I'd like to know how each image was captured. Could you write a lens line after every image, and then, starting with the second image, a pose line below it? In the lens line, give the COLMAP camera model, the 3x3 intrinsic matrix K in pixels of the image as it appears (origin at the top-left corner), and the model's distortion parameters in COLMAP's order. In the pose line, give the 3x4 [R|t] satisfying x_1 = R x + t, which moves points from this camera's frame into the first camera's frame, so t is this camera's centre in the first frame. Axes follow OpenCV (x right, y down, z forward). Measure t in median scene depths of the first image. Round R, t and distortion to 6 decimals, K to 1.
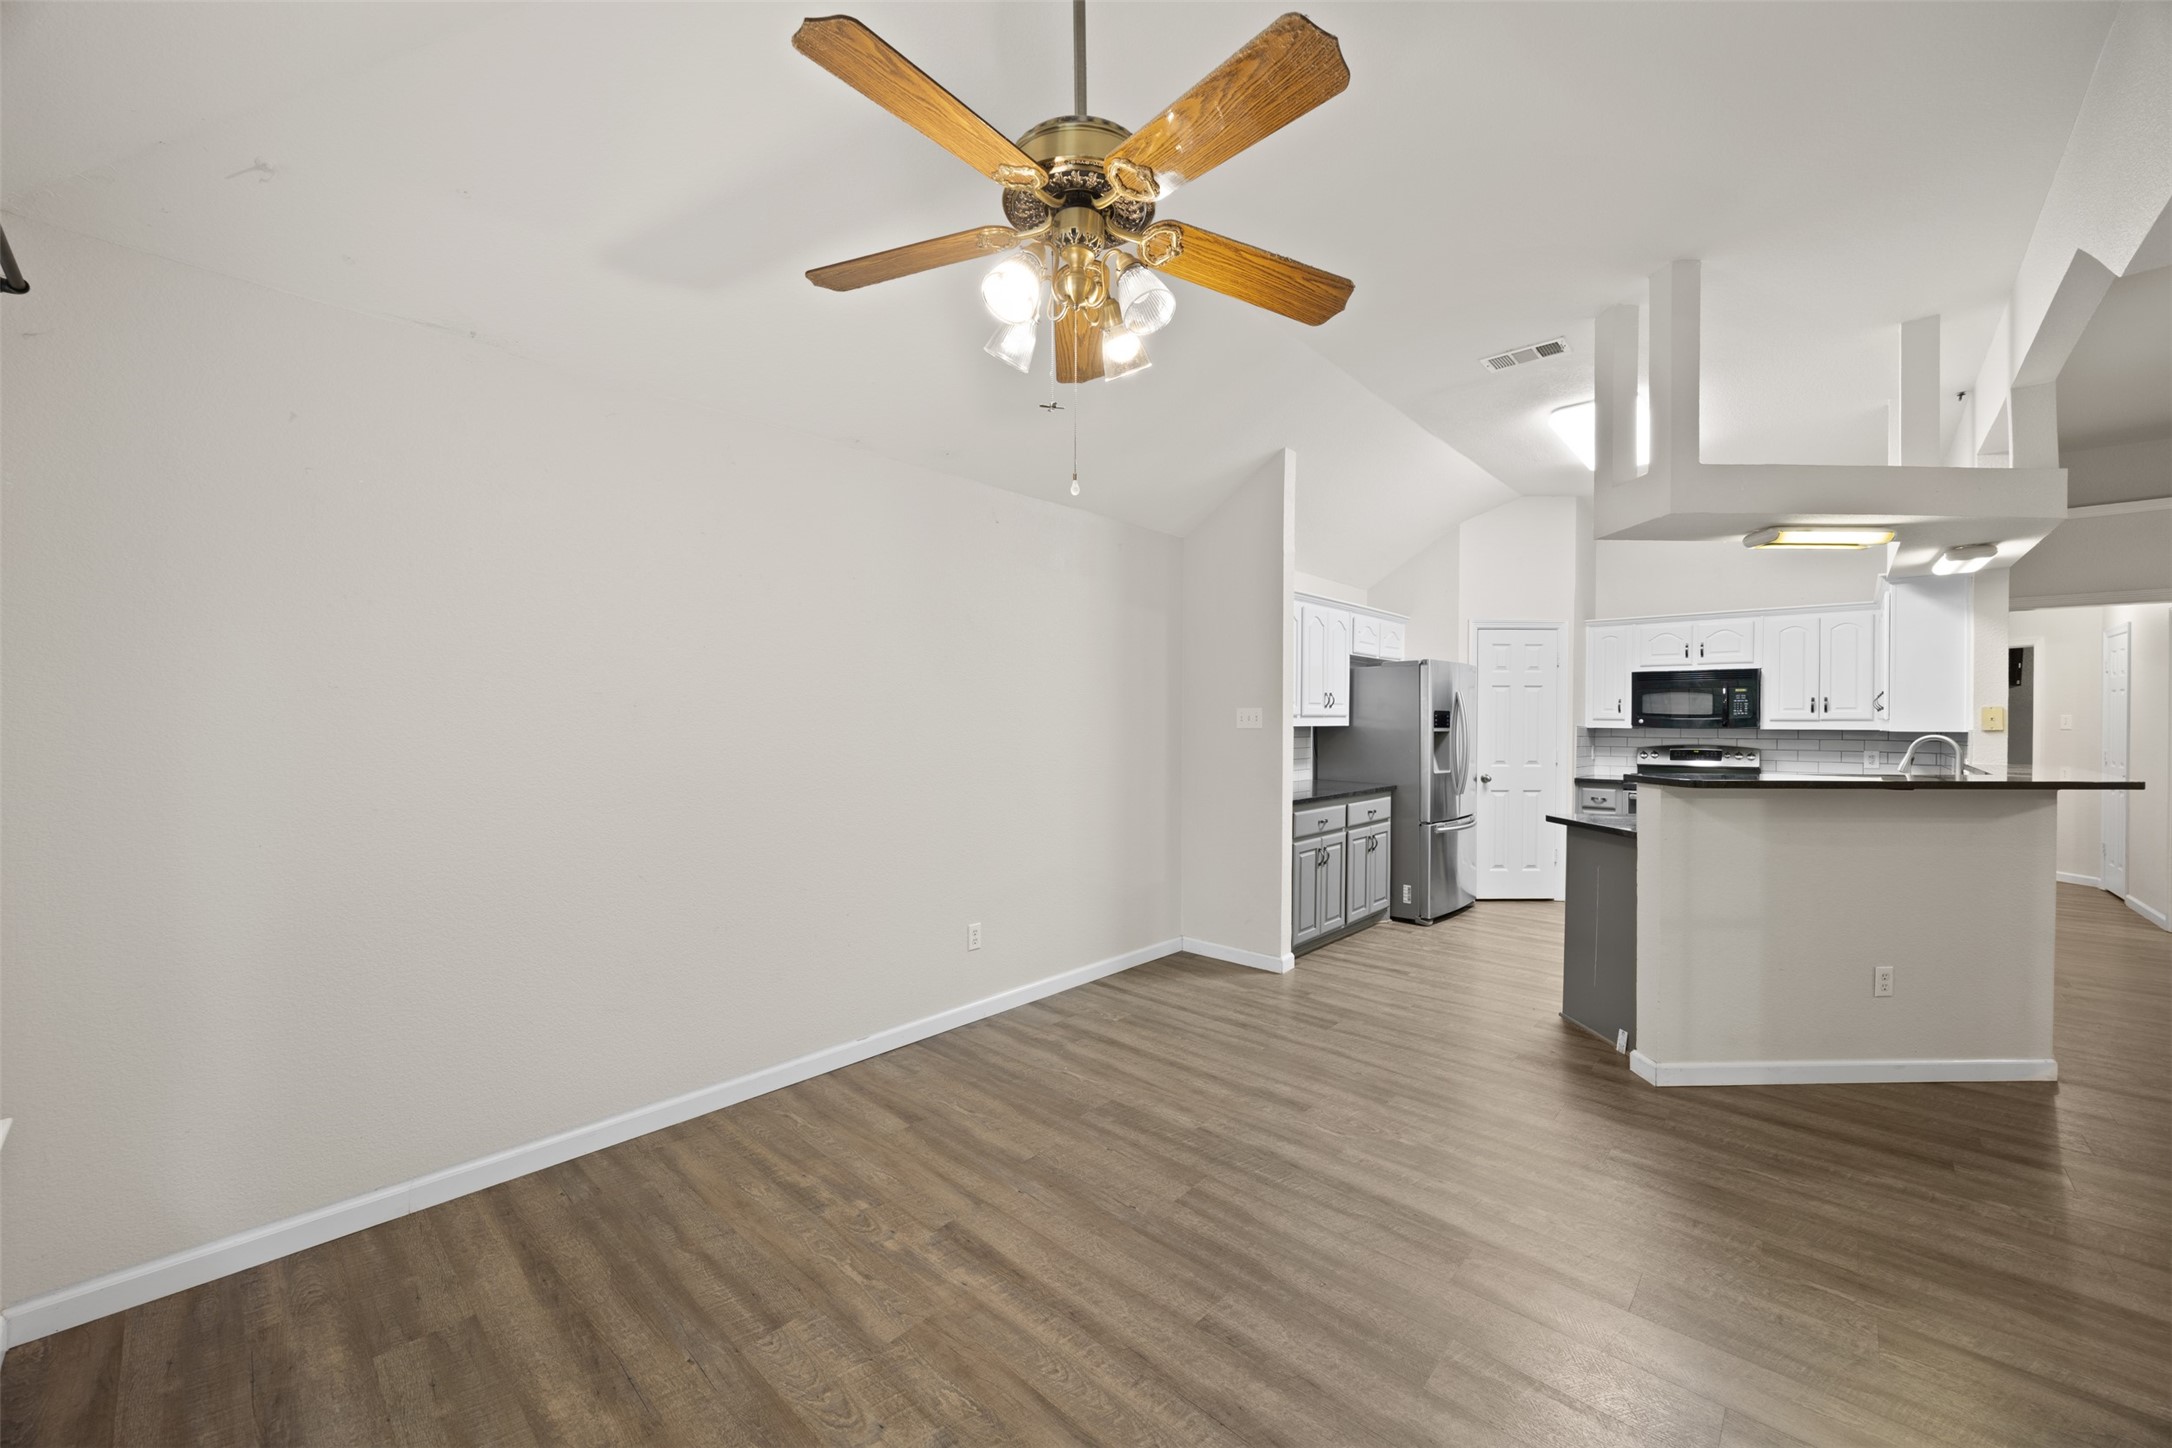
lens RADIAL K [[829.0, 0, 1085.1], [0, 829.0, 727.2], [0, 0, 1]] dist [-0.005177, 0.001324]
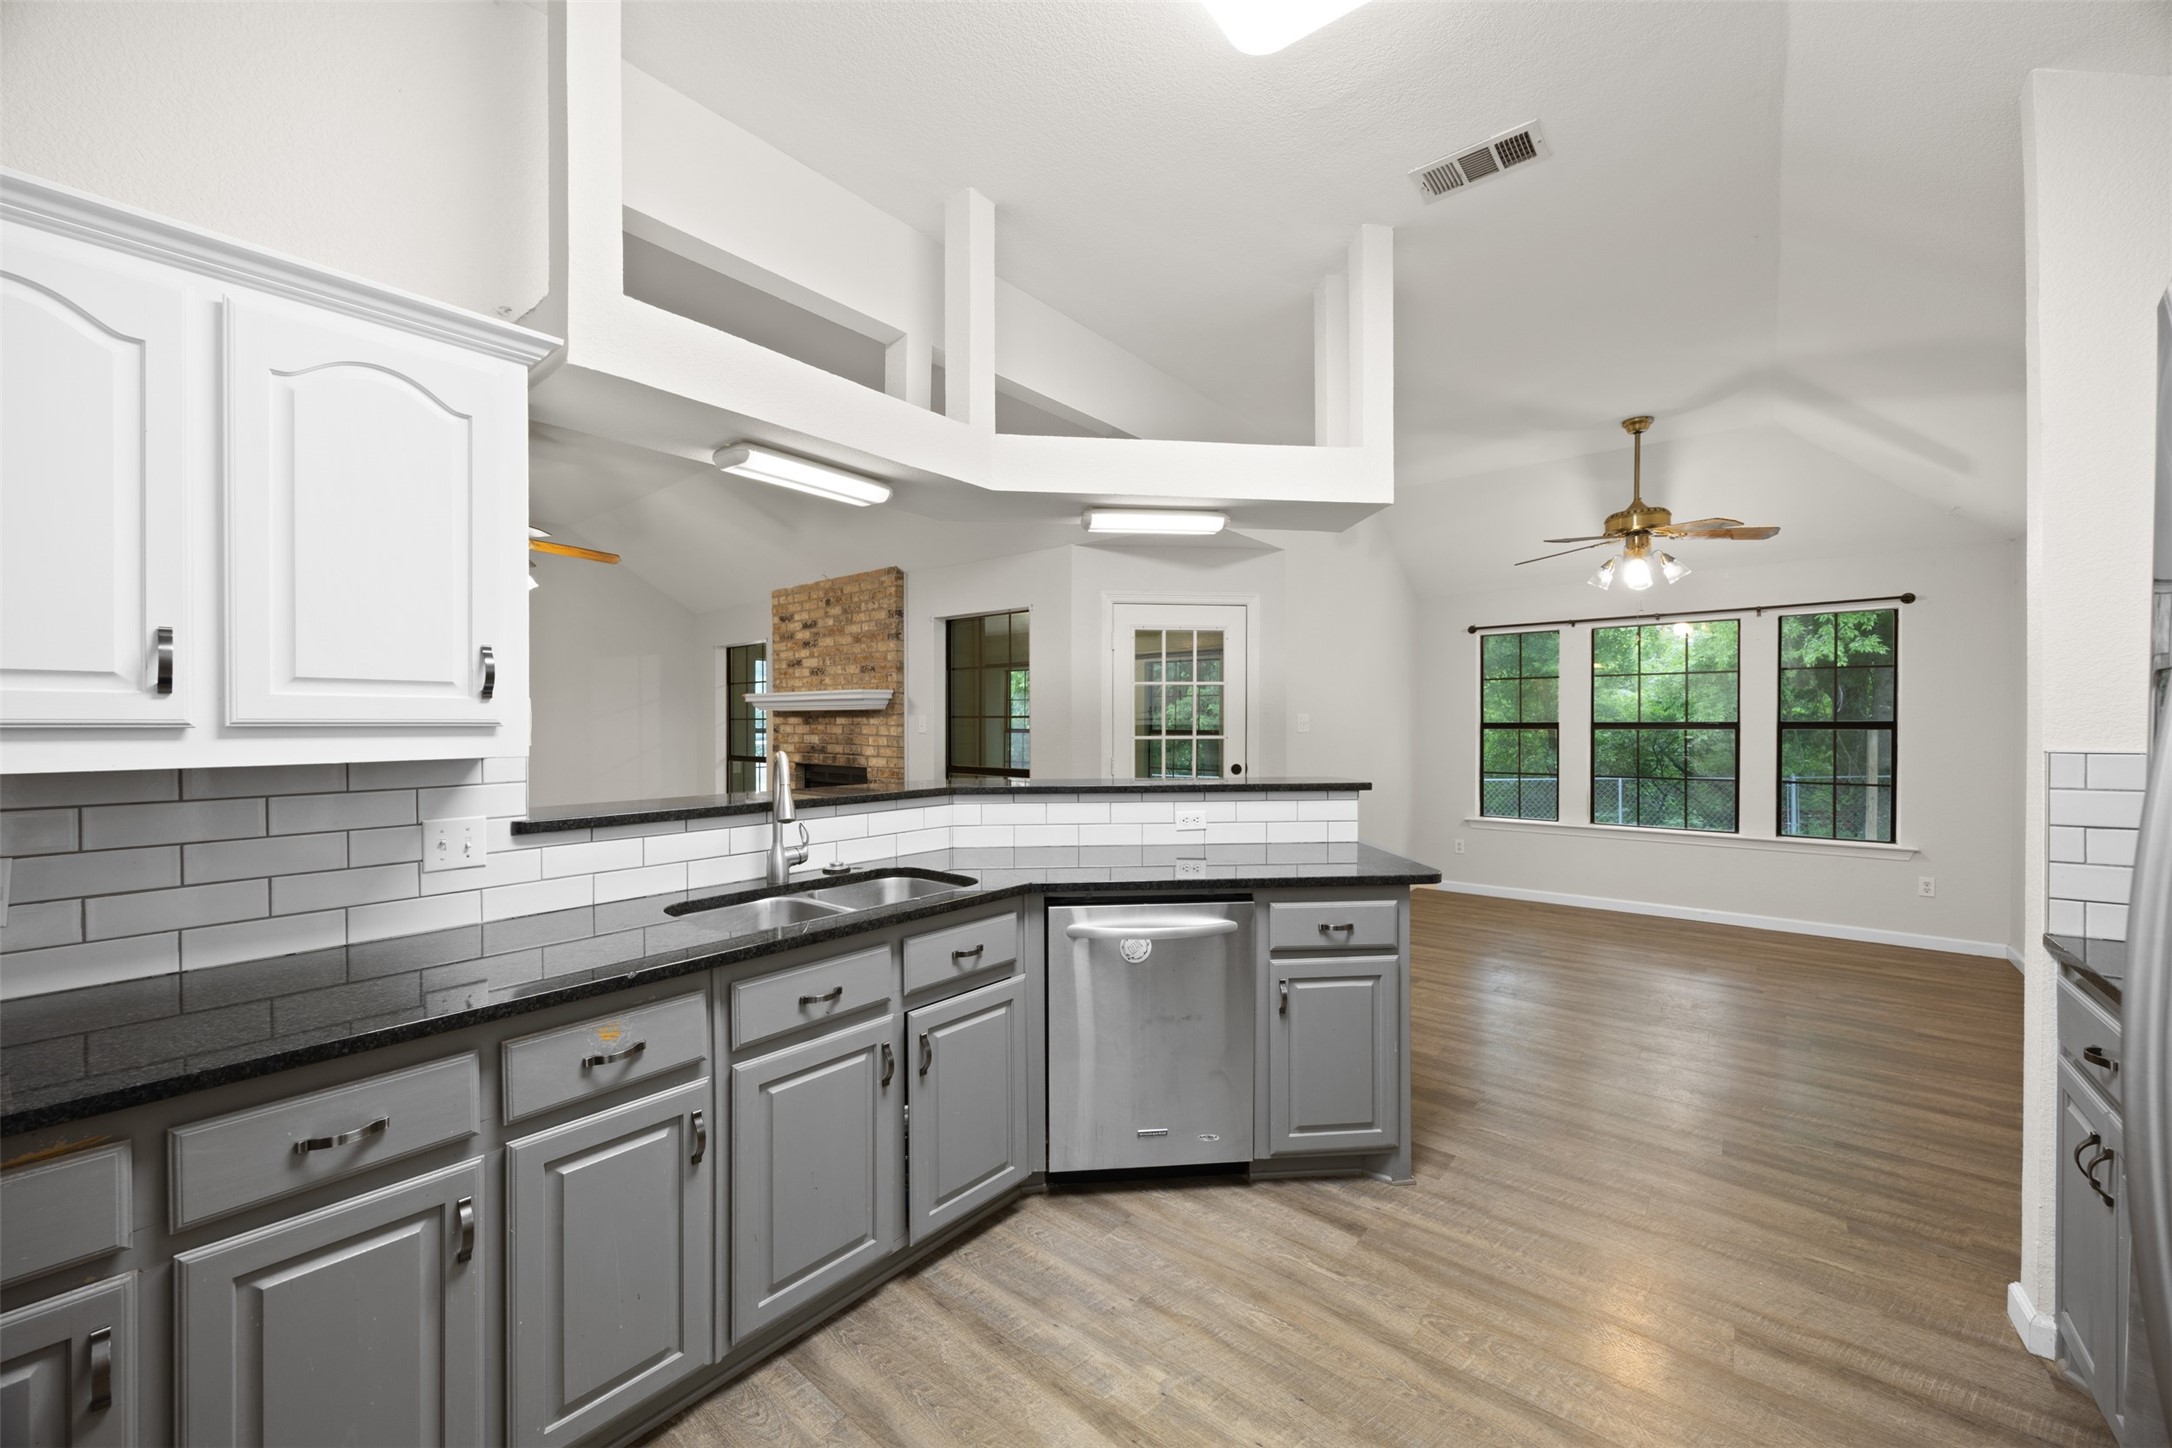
lens RADIAL K [[829.0, 0, 1079.8], [0, 829.0, 721.9], [0, 0, 1]] dist [-0.005177, 0.001324]
pose [[-0.998821, -0.004788, -0.048307, 0.743660], [-0.005366, 0.999915, 0.011842, -0.017169], [0.048246, 0.012087, -0.998762, 1.393799]]
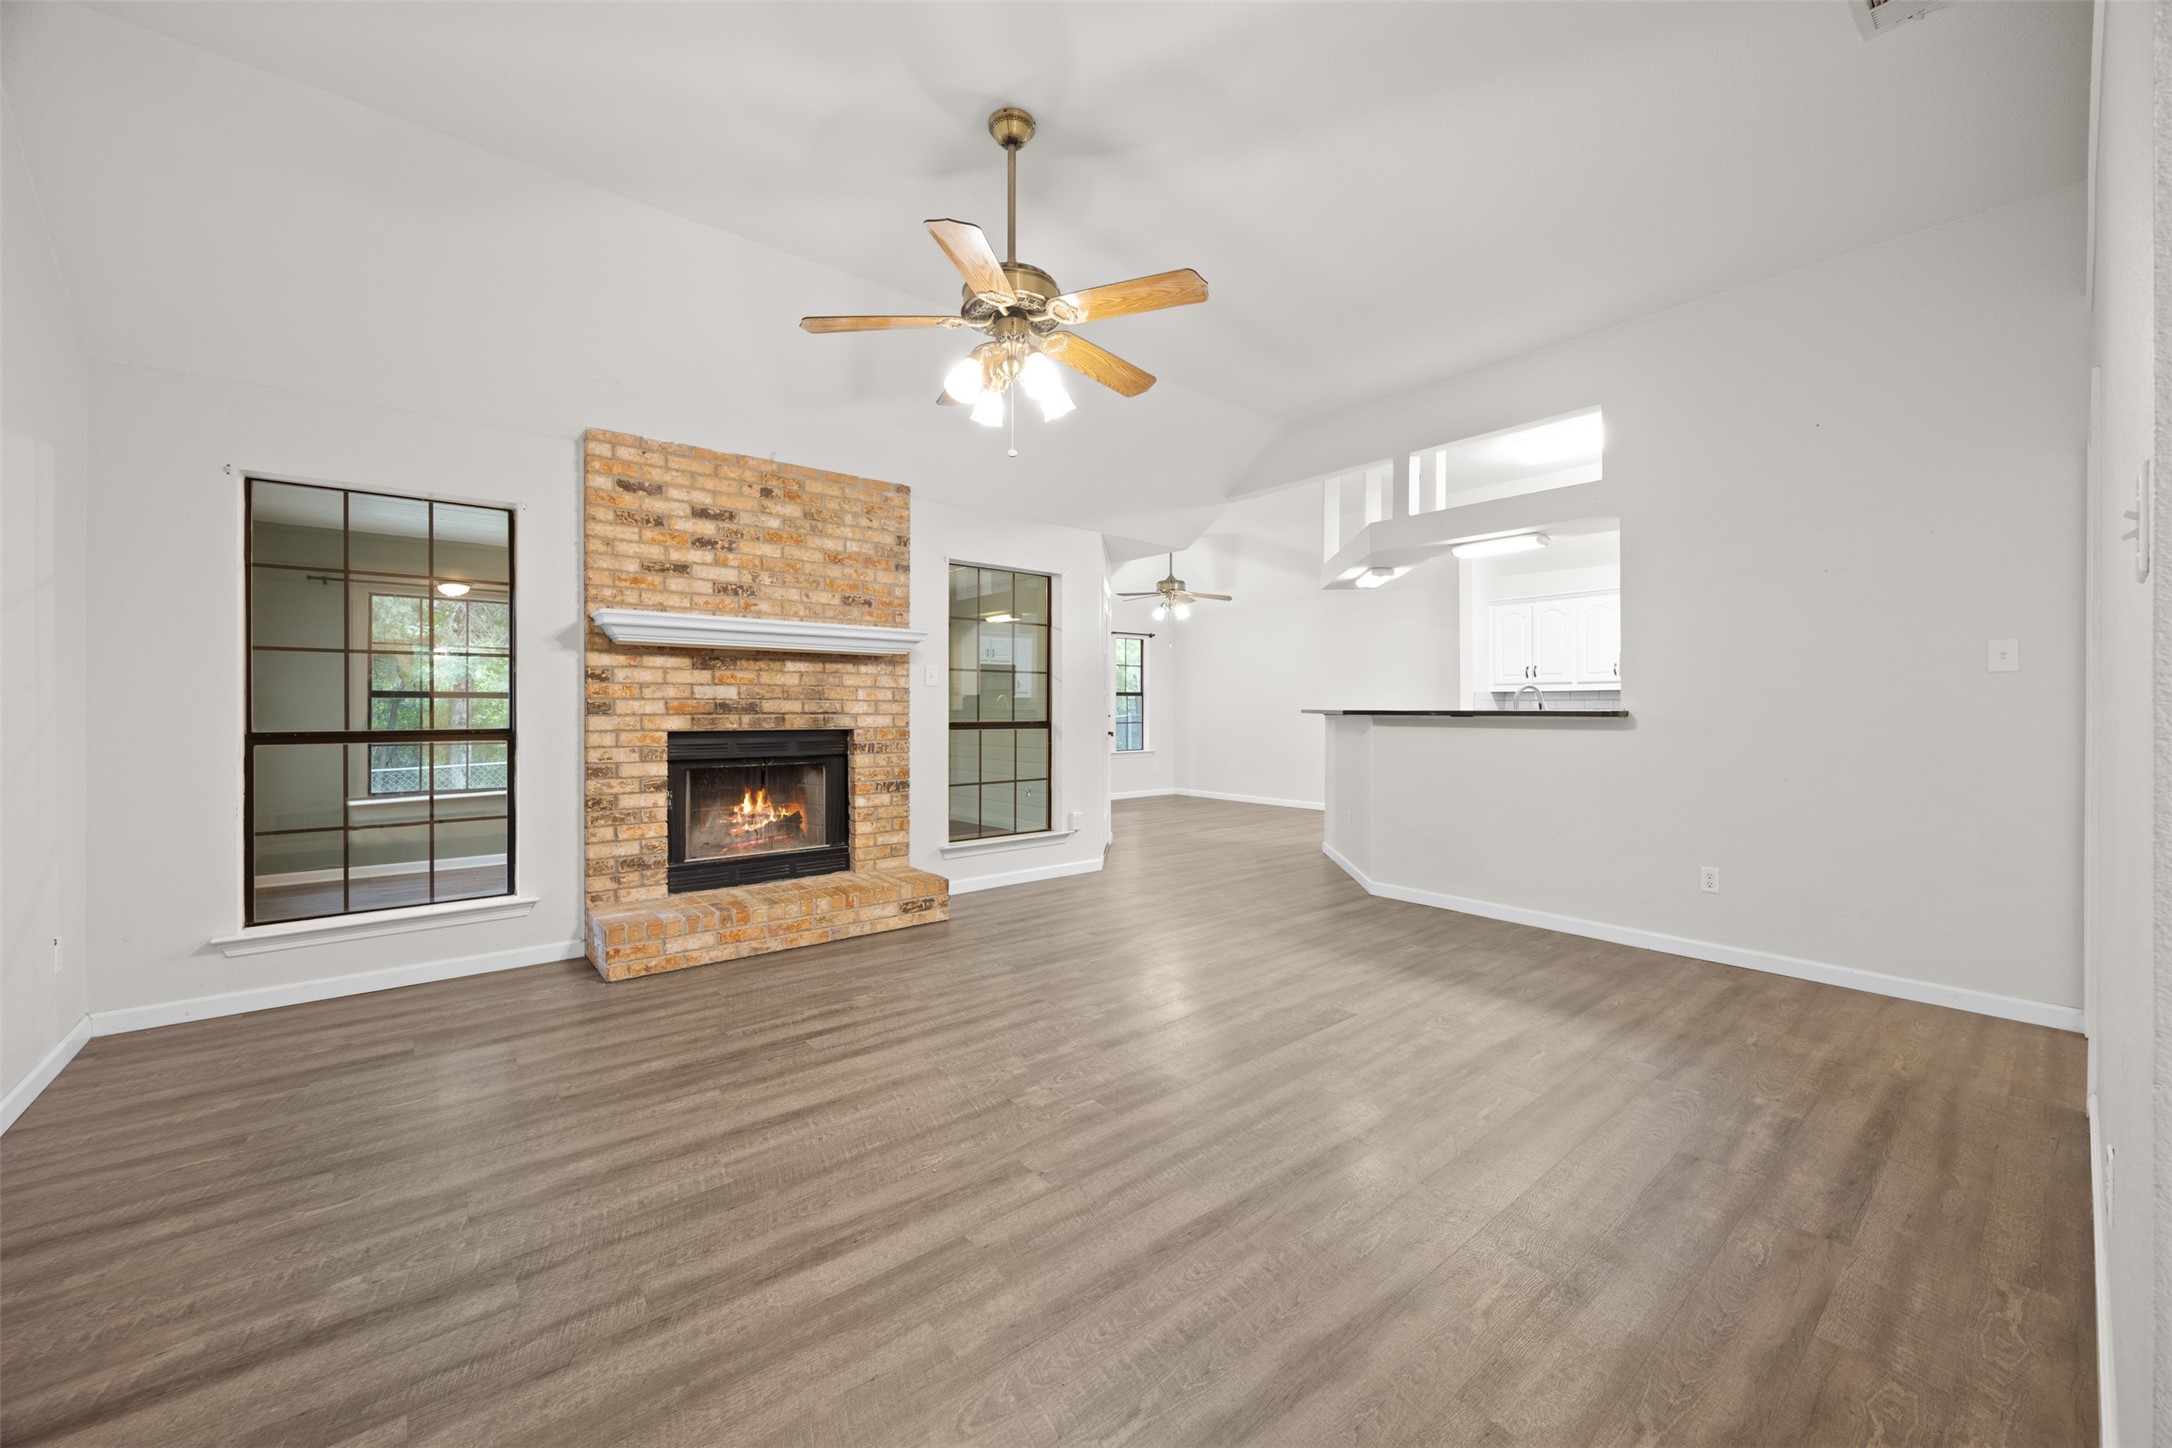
lens RADIAL K [[829.0, 0, 1083.0], [0, 829.0, 712.2], [0, 0, 1]] dist [-0.005177, 0.001324]
pose [[-0.136471, -0.001411, -0.990643, 2.019588], [-0.012520, 0.999922, 0.000300, 0.050223], [0.990565, 0.012444, -0.136478, 0.457504]]
